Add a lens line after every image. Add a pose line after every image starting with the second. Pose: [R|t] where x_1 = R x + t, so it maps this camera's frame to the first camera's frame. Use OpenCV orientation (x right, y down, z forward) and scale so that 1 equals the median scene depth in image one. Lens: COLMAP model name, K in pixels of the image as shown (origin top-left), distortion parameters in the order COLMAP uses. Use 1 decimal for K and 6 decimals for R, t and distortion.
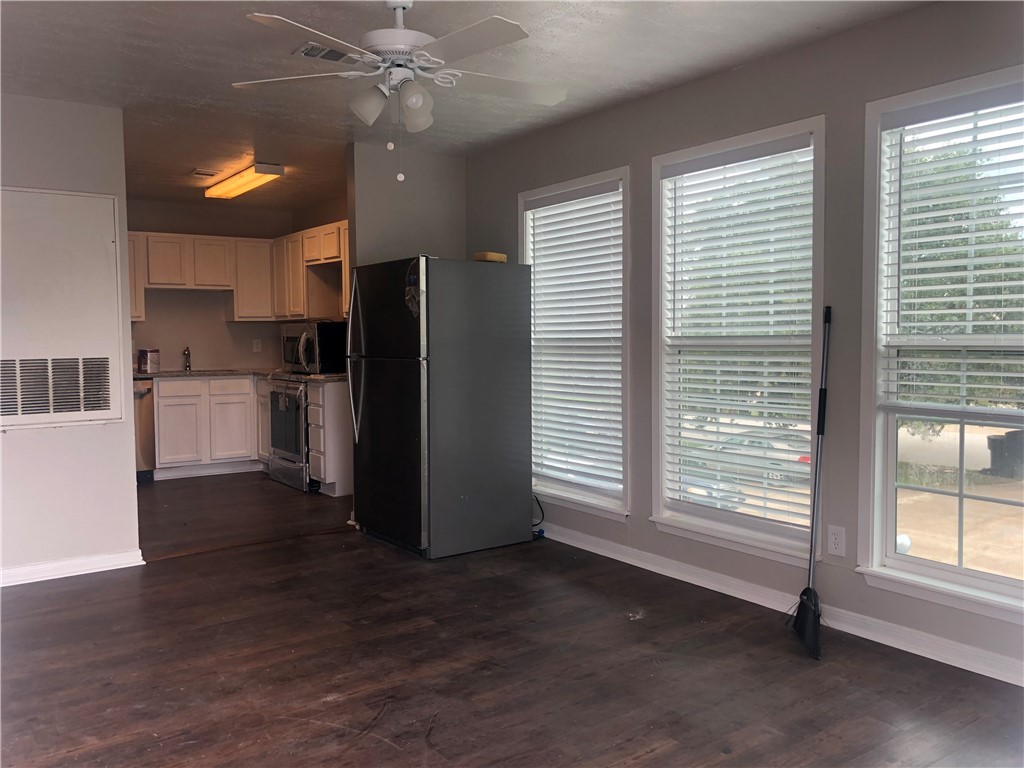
lens RADIAL K [[852.9, 0, 512.0], [0, 852.9, 374.8], [0, 0, 1]] dist [0.066931, -0.069264]
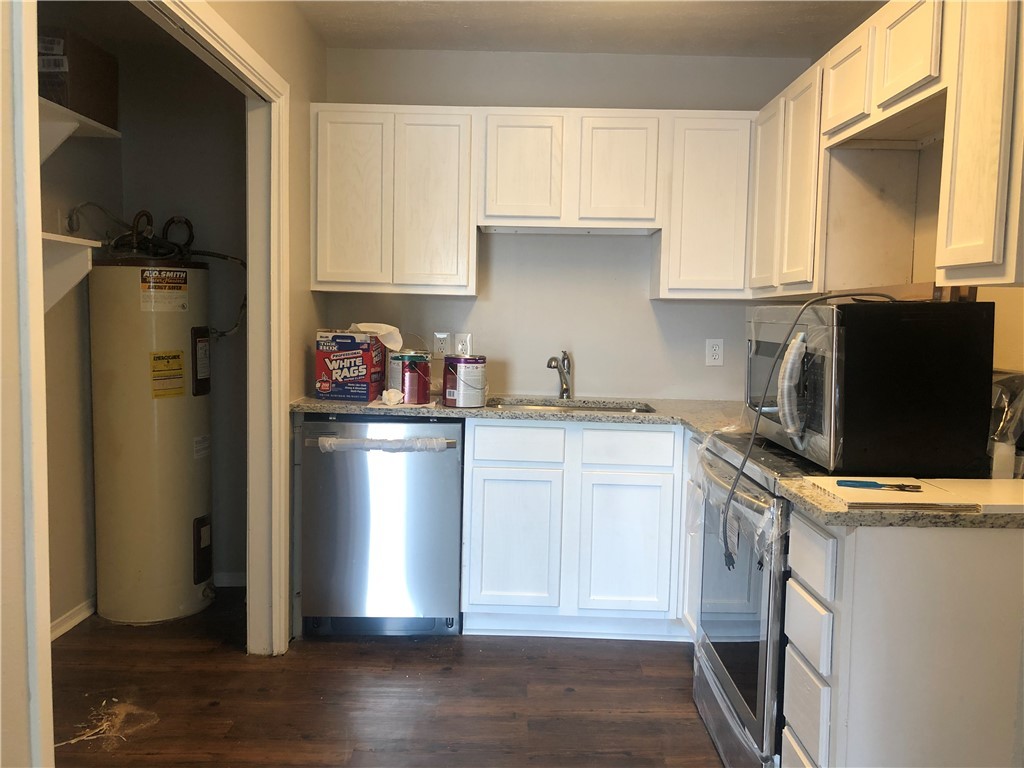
lens RADIAL K [[852.9, 0, 512.0], [0, 852.9, 374.8], [0, 0, 1]] dist [0.066931, -0.069264]
pose [[0.814387, 0.066572, -0.576491, -0.134695], [-0.055263, 0.997780, 0.037153, -0.037584], [0.577685, 0.001601, 0.816258, 0.636822]]
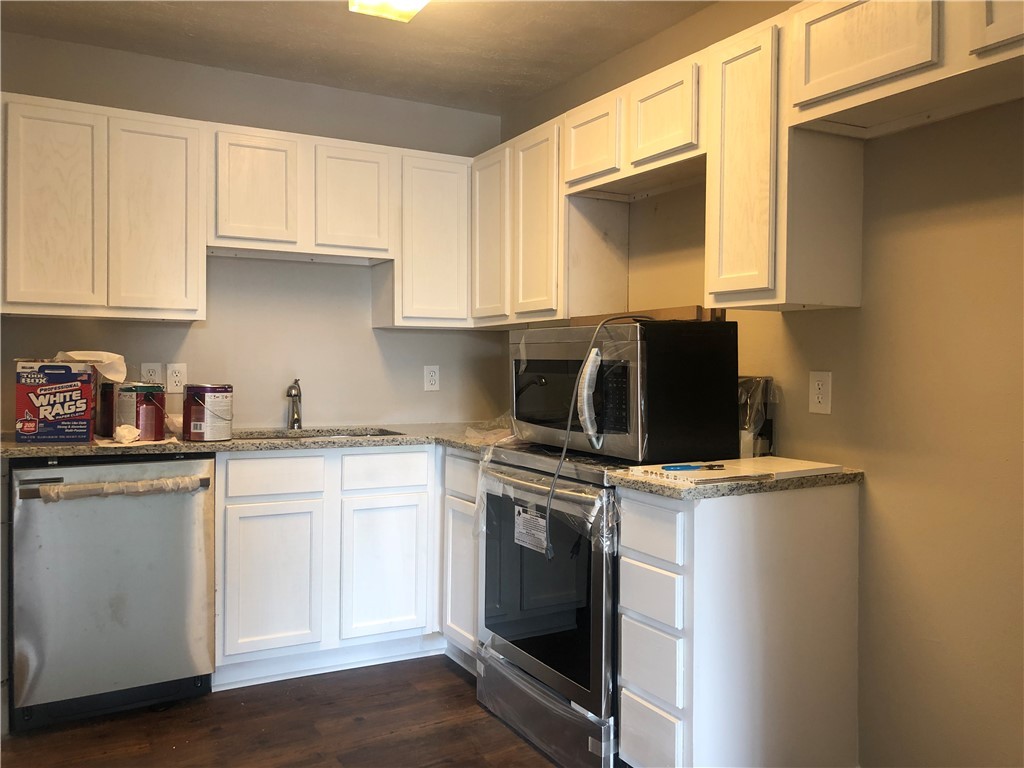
lens RADIAL K [[852.9, 0, 512.0], [0, 852.9, 374.8], [0, 0, 1]] dist [0.066931, -0.069264]
pose [[0.993806, 0.016113, -0.109955, -0.224858], [-0.019989, 0.999214, -0.034246, -0.022787], [0.109317, 0.036232, 0.993346, 0.589932]]
